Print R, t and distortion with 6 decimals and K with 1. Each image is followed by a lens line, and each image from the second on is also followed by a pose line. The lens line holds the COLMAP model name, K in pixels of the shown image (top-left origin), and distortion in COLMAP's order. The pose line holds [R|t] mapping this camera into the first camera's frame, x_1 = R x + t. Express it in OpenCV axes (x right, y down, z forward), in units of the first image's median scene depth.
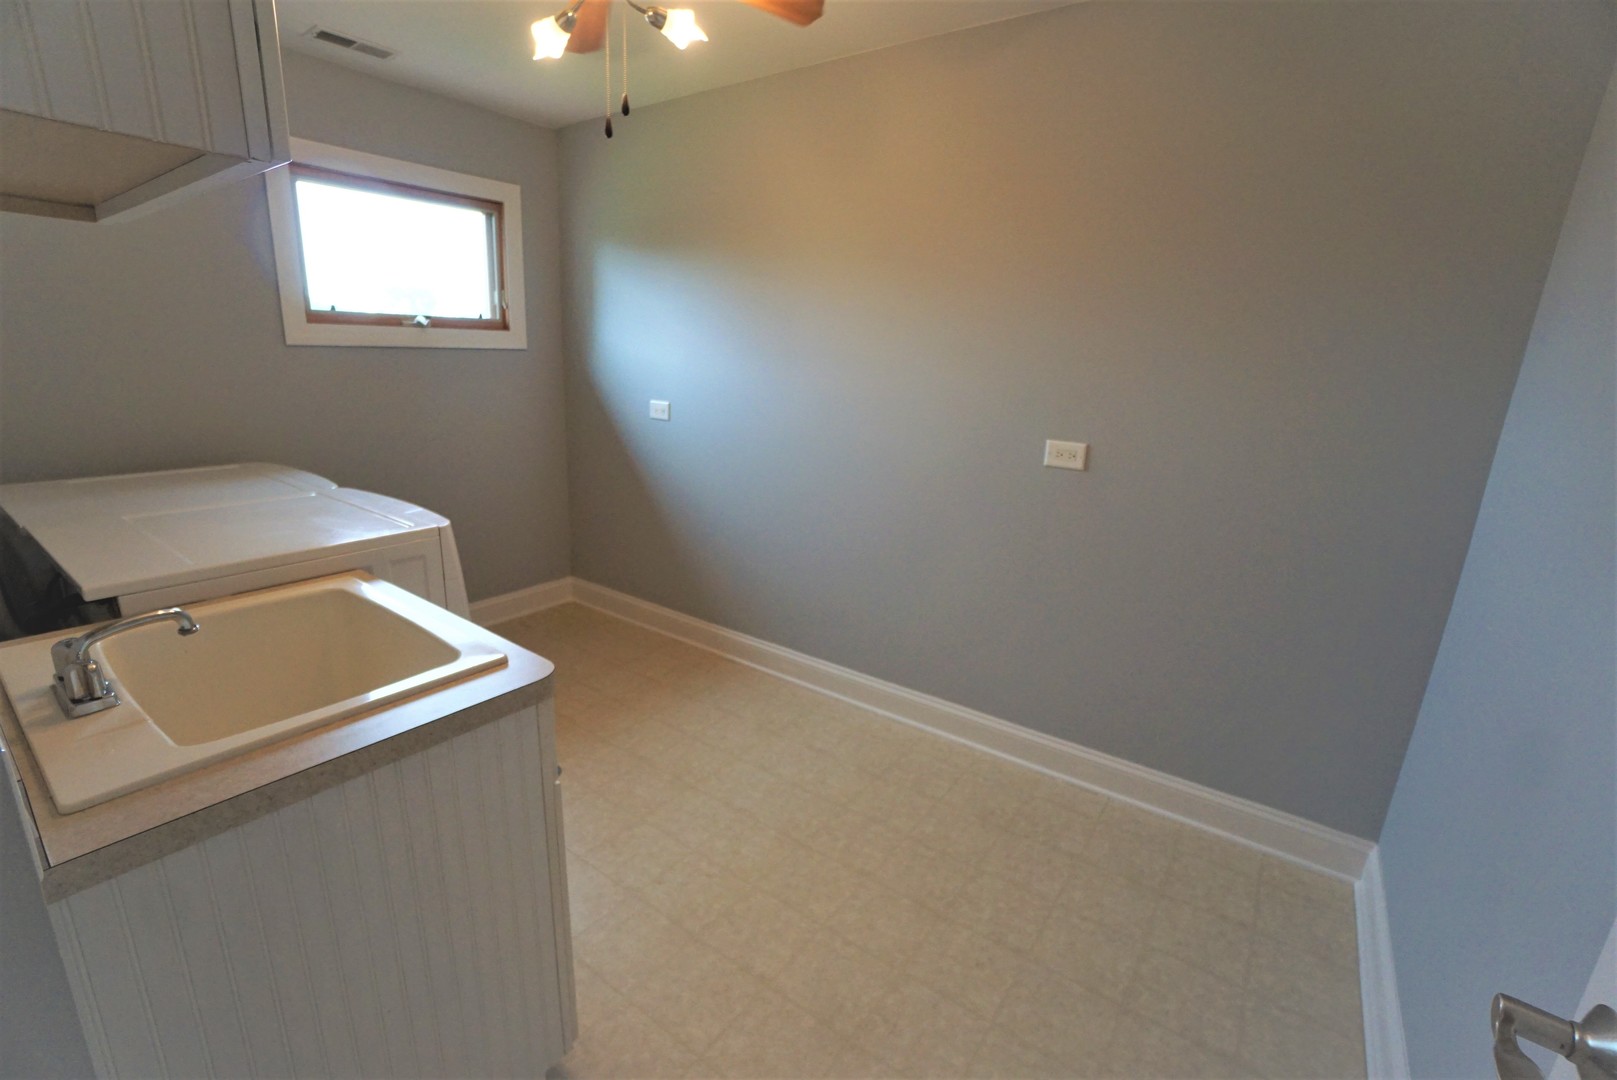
lens RADIAL K [[703.2, 0, 810.6], [0, 703.2, 525.1], [0, 0, 1]] dist [-0.032275, 0.004020]
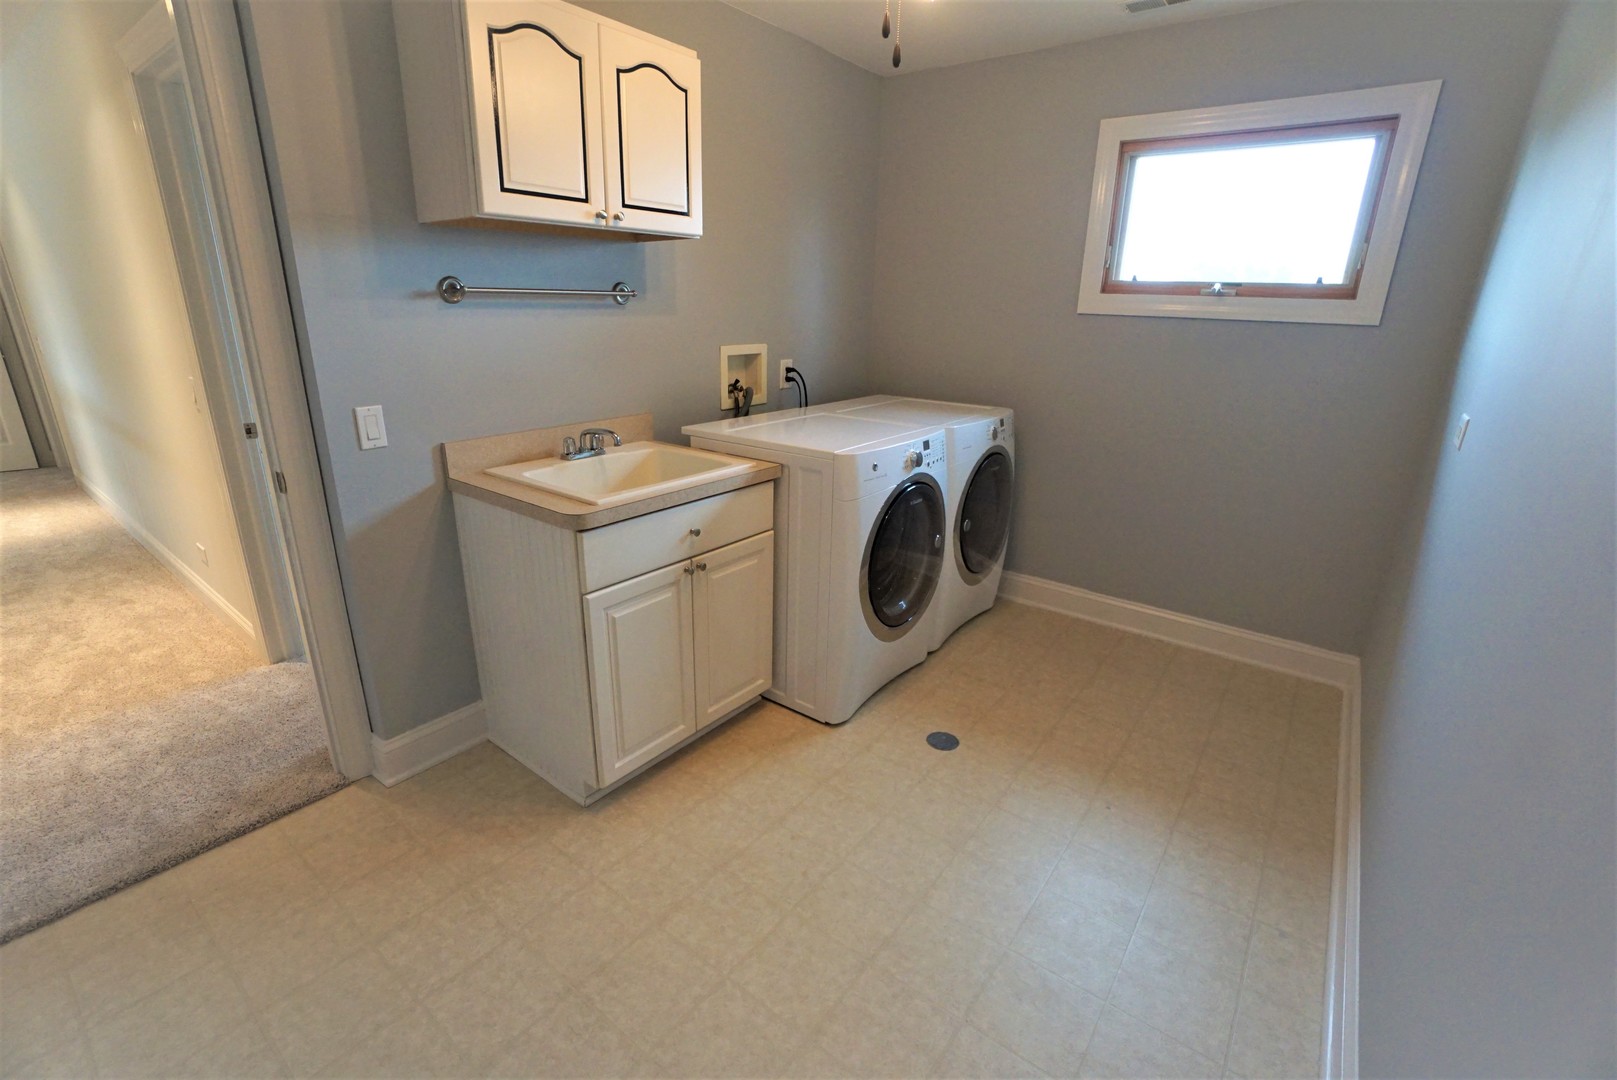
lens RADIAL K [[703.2, 0, 809.6], [0, 703.2, 551.0], [0, 0, 1]] dist [-0.032275, 0.004020]
pose [[-0.024959, 0.301260, -0.953215, 0.429486], [-0.266036, 0.917127, 0.296820, -0.119945], [0.963640, 0.260998, 0.057255, 0.580901]]
